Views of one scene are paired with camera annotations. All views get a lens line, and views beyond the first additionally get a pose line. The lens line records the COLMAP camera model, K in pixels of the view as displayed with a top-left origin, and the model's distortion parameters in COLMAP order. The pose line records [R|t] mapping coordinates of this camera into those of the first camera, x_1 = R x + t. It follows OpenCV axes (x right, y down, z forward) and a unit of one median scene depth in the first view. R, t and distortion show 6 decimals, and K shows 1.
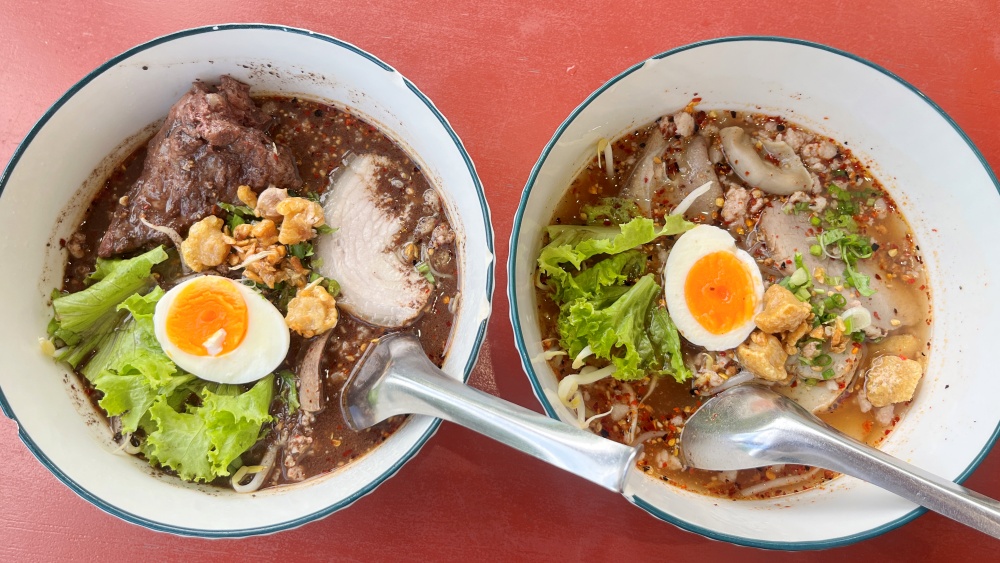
lens RADIAL K [[729.8, 0, 500.0], [0, 729.8, 281.5], [0, 0, 1]] dist [0.008023, -0.001012]
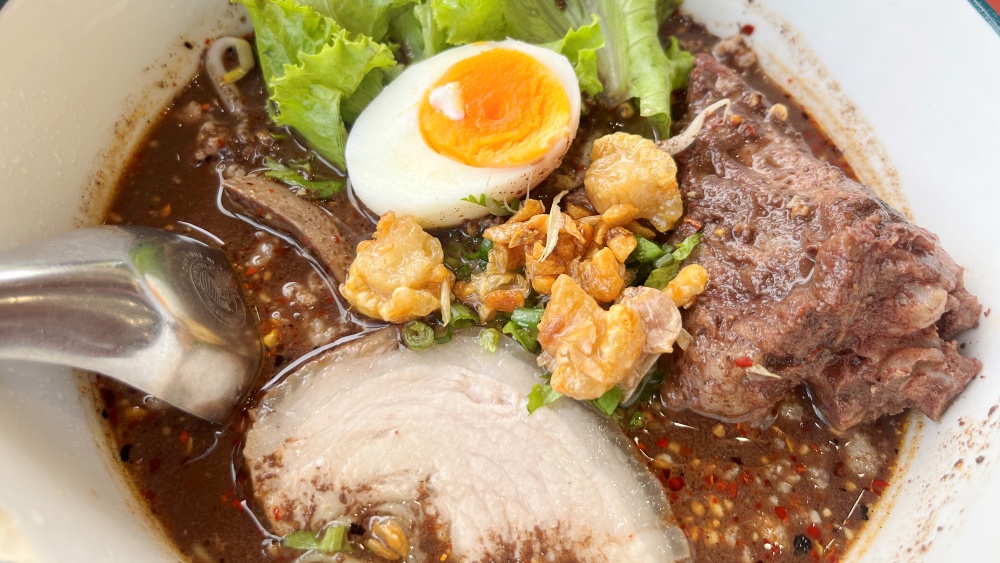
lens RADIAL K [[729.8, 0, 500.0], [0, 729.8, 281.5], [0, 0, 1]] dist [0.008023, -0.001012]
pose [[-0.546692, 0.714247, -0.437011, -0.081985], [-0.832834, -0.409787, 0.372105, -0.188516], [0.086694, 0.567385, 0.818876, 0.607899]]
